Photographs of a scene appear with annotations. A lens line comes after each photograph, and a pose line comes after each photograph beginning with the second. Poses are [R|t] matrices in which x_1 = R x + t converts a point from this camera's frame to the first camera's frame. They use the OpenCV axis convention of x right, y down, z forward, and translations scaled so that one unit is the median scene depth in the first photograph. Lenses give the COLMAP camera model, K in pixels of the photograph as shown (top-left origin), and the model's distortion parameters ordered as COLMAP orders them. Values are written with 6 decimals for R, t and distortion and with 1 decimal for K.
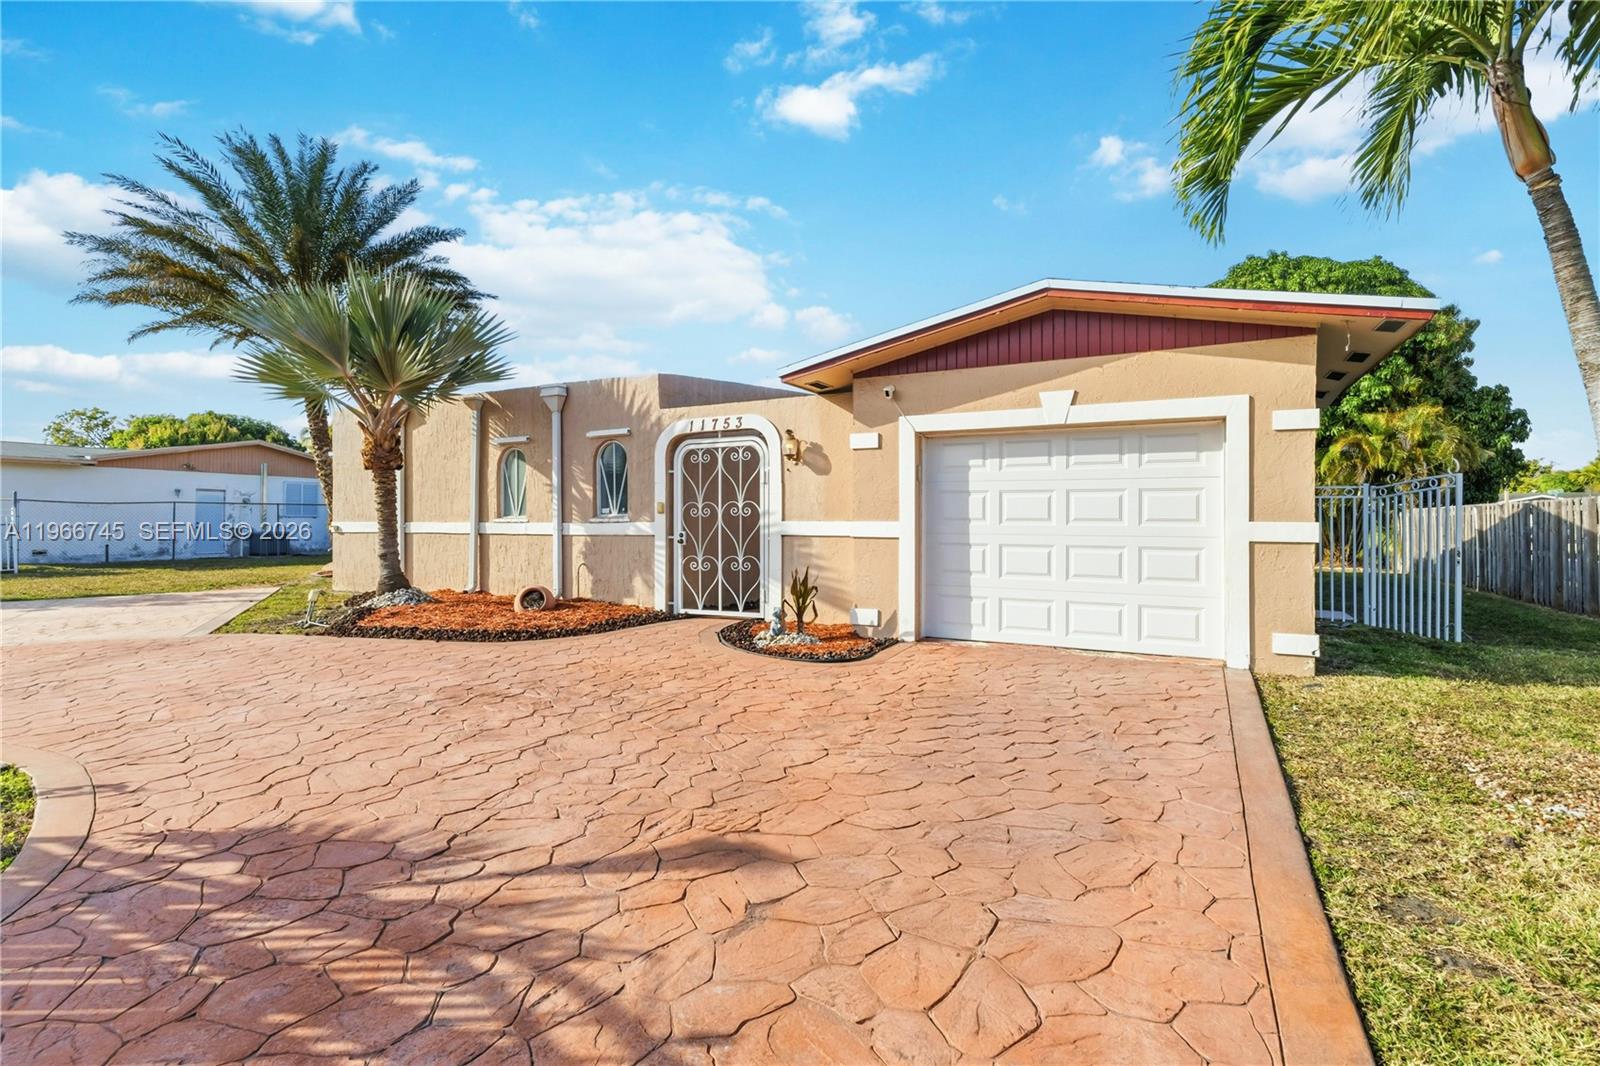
lens RADIAL K [[756.4, 0, 798.3], [0, 756.4, 517.7], [0, 0, 1]] dist [0.002356, 0.000735]
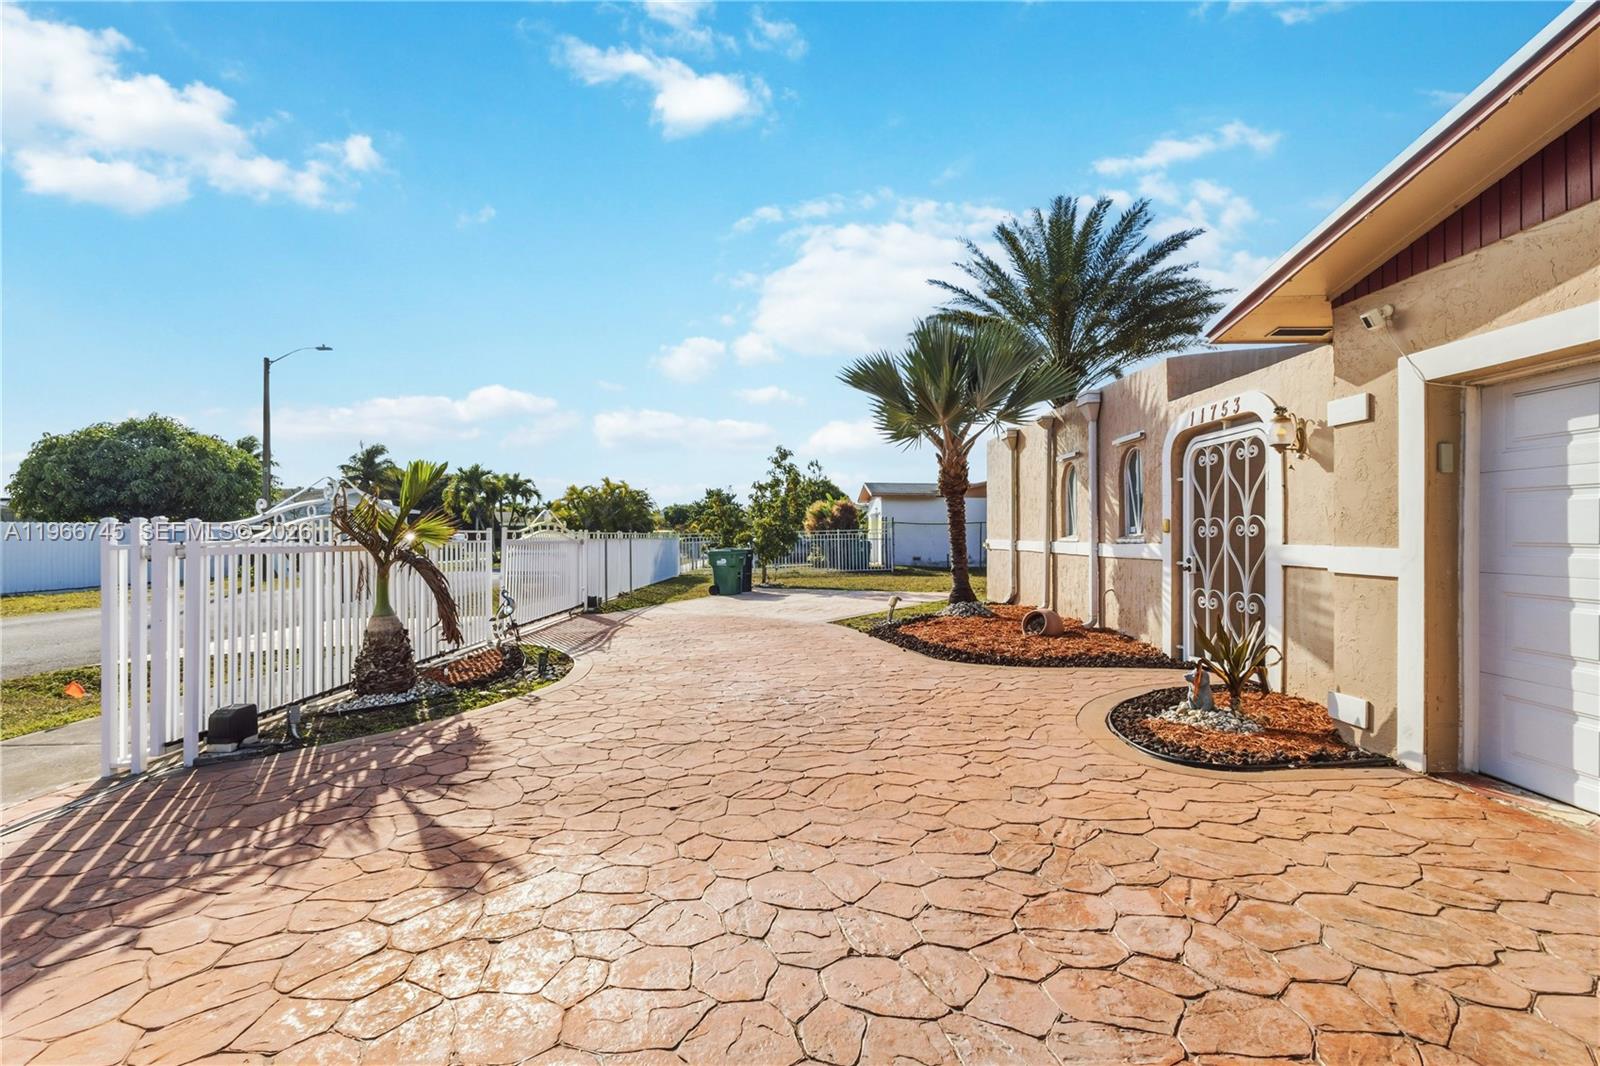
lens RADIAL K [[741.0, 0, 800.0], [0, 741.0, 533.0], [0, 0, 1]] dist [0.010879, 0.000067]
pose [[0.473328, -0.002462, -0.880883, 0.337603], [0.003289, 0.999994, -0.001028, -0.005820], [0.880880, -0.002411, 0.473333, 0.297495]]
